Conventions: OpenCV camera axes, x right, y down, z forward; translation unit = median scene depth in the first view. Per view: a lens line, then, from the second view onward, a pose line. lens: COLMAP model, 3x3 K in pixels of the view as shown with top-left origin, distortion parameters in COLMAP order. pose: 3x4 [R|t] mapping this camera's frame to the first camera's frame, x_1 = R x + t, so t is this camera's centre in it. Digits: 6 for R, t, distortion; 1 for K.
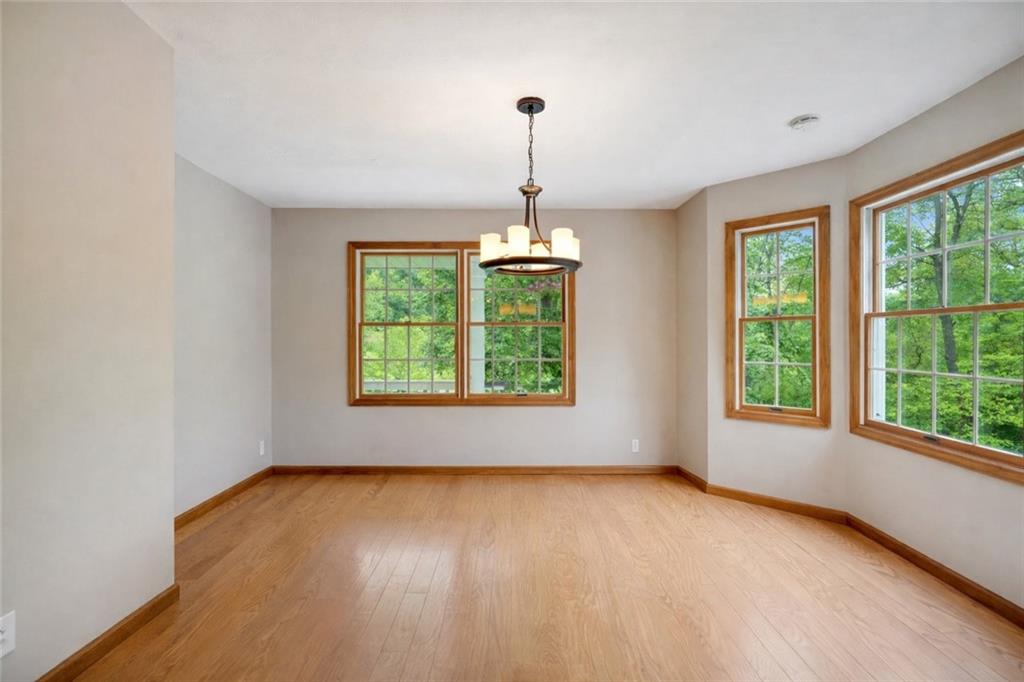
lens RADIAL K [[445.3, 0, 510.6], [0, 445.3, 339.7], [0, 0, 1]] dist [-0.001833, 0.000094]
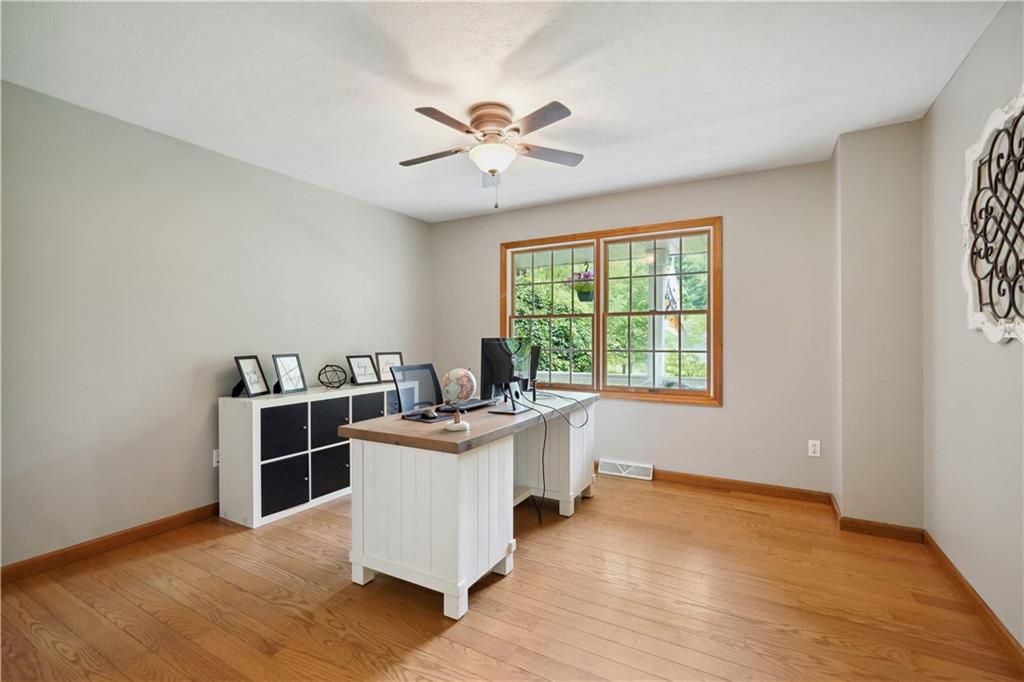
lens RADIAL K [[466.4, 0, 511.7], [0, 466.4, 336.4], [0, 0, 1]] dist [-0.002699, 0.000788]
pose [[0.858615, -0.000217, -0.512621, 0.256400], [0.003092, 0.999984, 0.004754, 0.007957], [0.512612, -0.005667, 0.858602, 0.011270]]
